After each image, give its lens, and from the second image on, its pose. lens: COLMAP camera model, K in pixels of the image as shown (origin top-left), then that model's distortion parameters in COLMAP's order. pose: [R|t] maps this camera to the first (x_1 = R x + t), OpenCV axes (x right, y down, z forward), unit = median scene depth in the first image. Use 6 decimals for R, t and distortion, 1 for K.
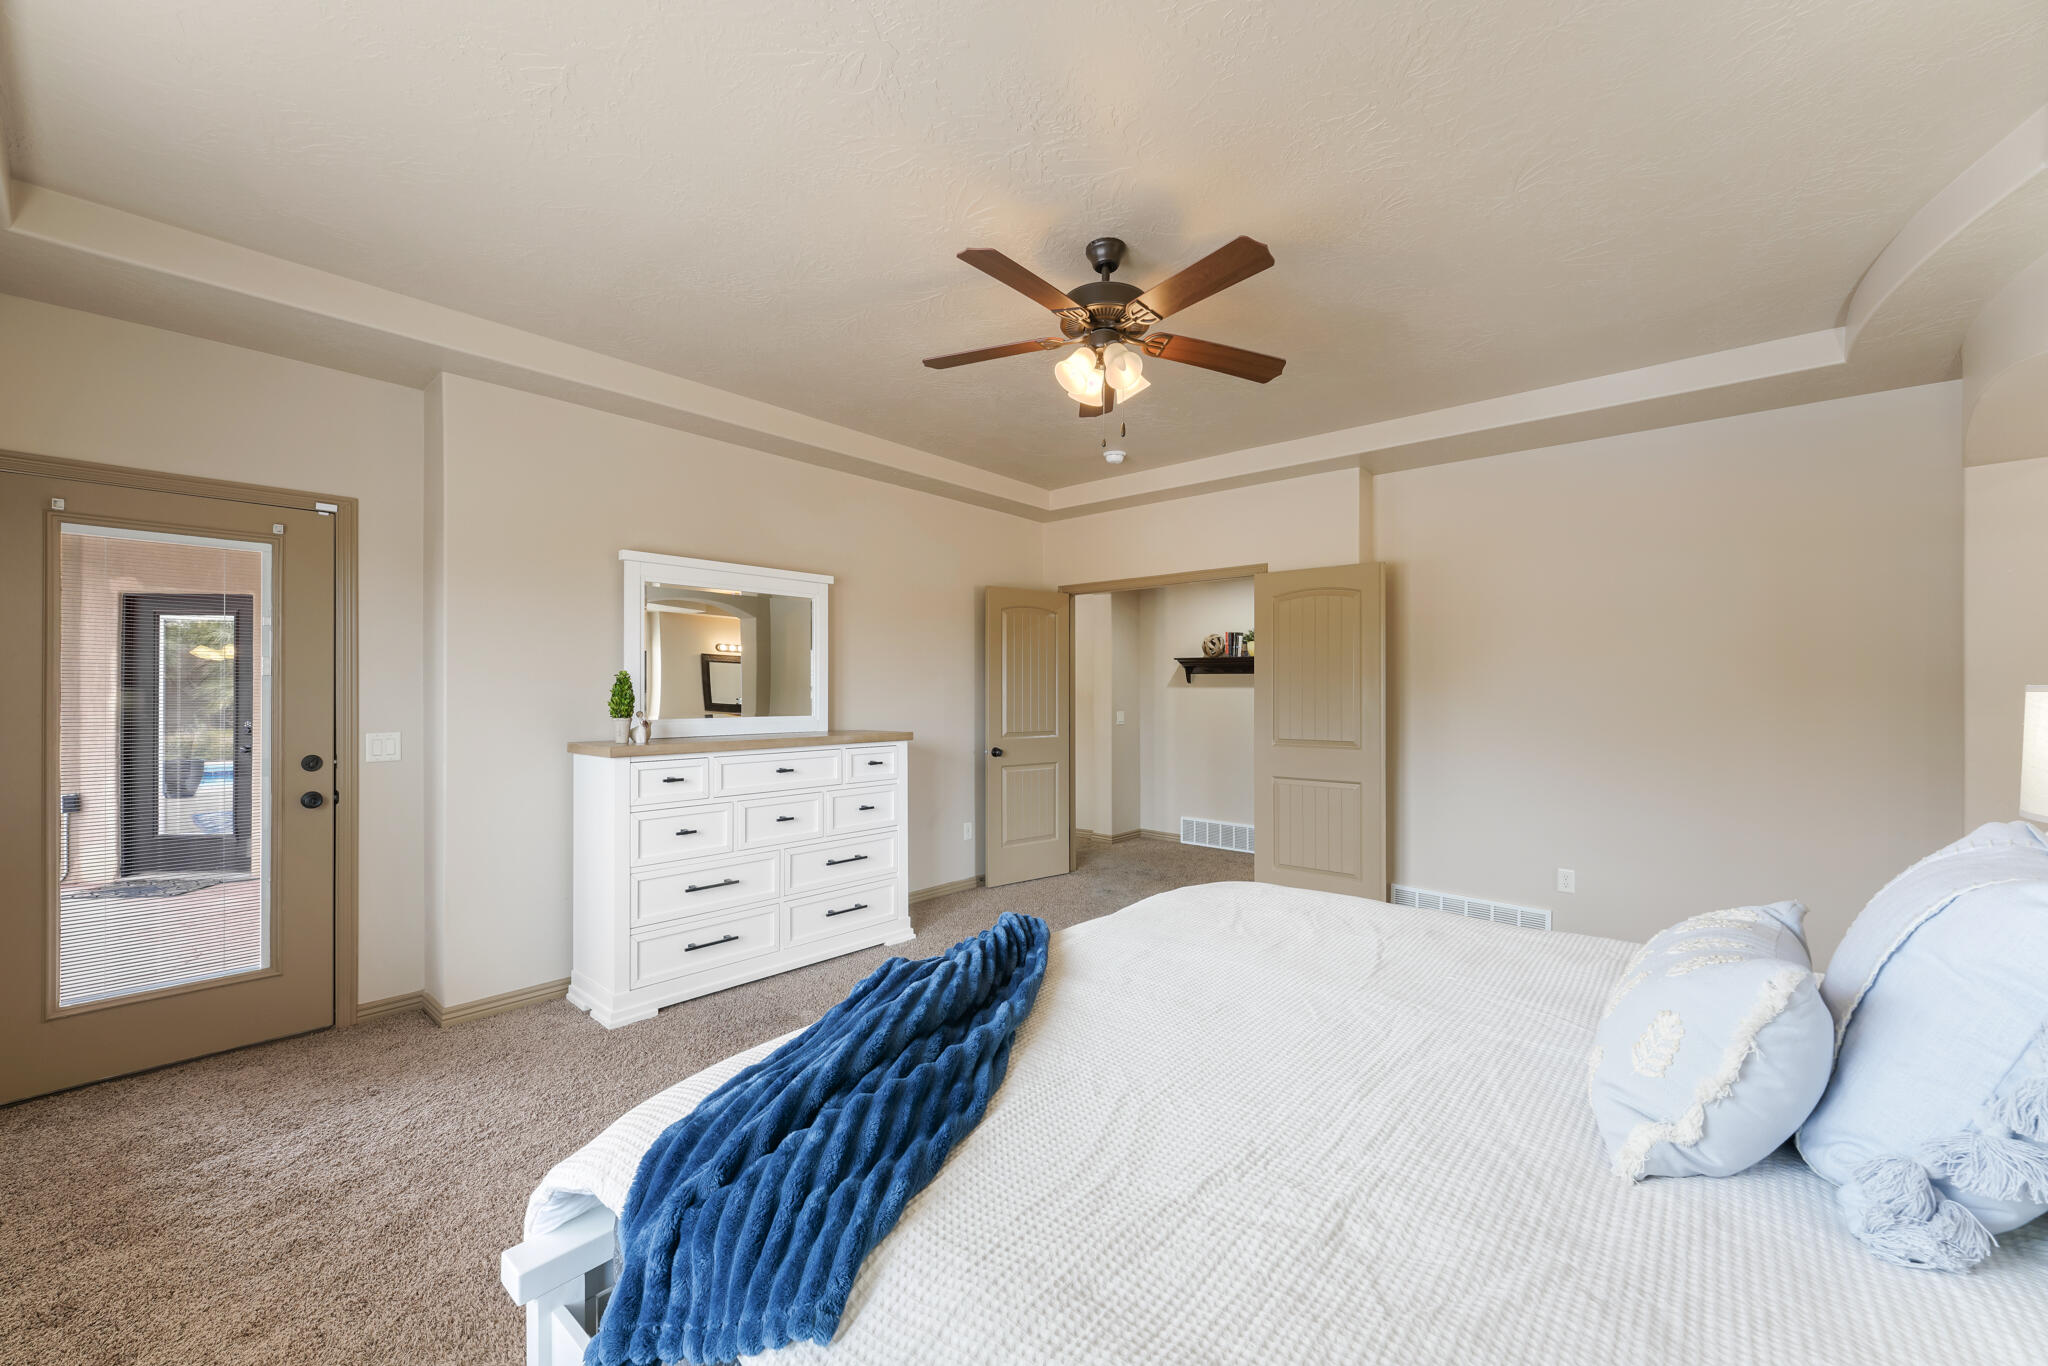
lens RADIAL K [[829.4, 0, 1028.5], [0, 829.4, 691.3], [0, 0, 1]] dist [-0.000178, -0.000207]
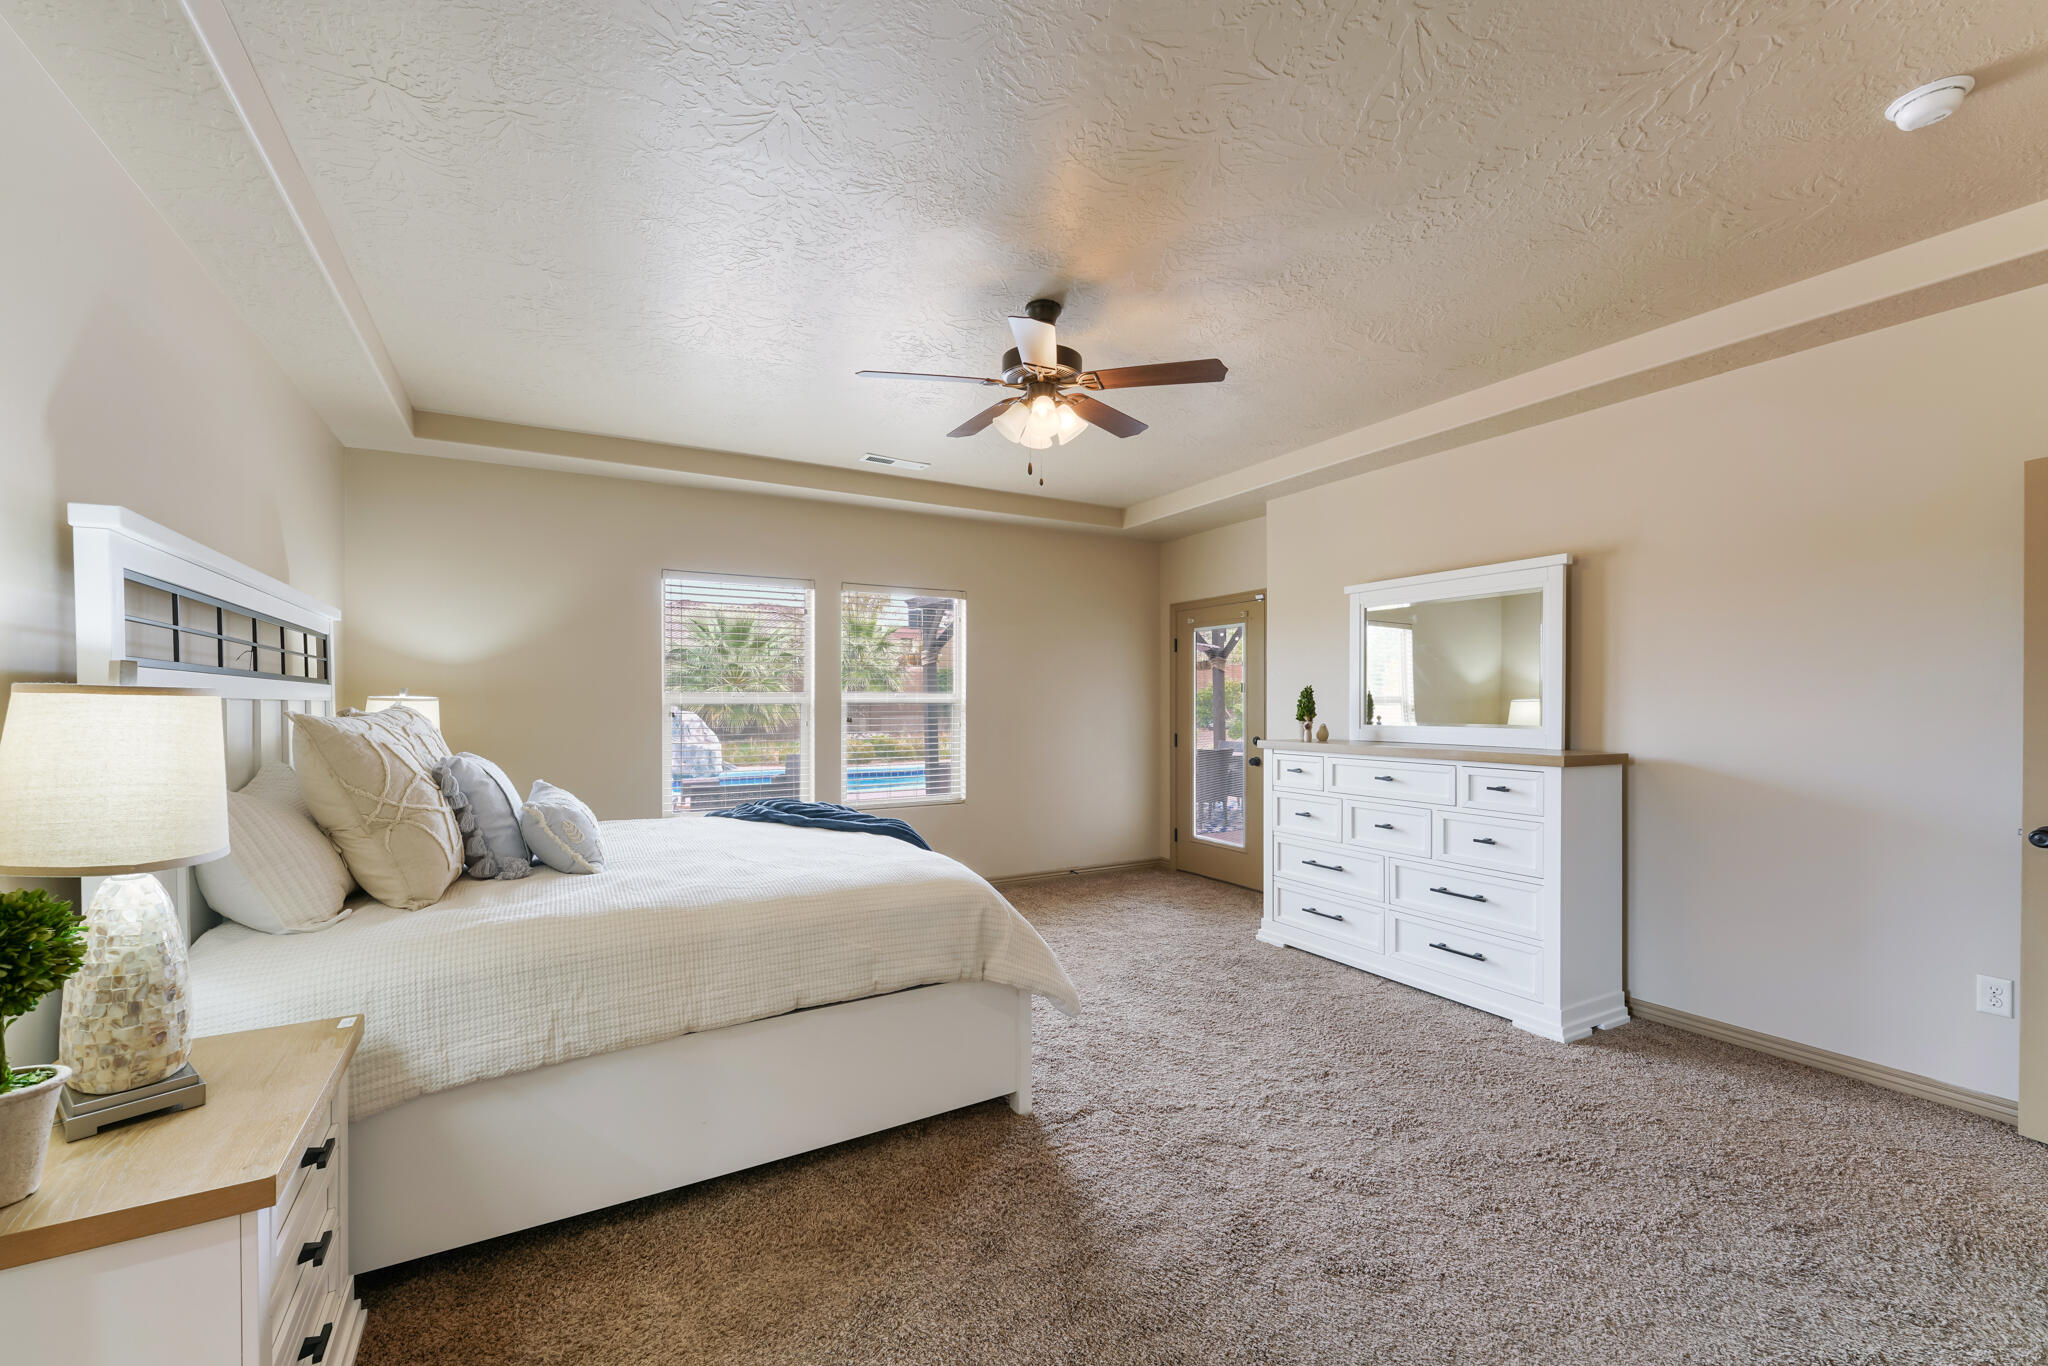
lens RADIAL K [[829.4, 0, 1028.5], [0, 829.4, 691.3], [0, 0, 1]] dist [-0.000178, -0.000207]
pose [[-0.340518, -0.008291, -0.940201, 0.803591], [0.004791, 0.999933, -0.010553, -0.002423], [0.940226, -0.008098, -0.340456, 0.933312]]
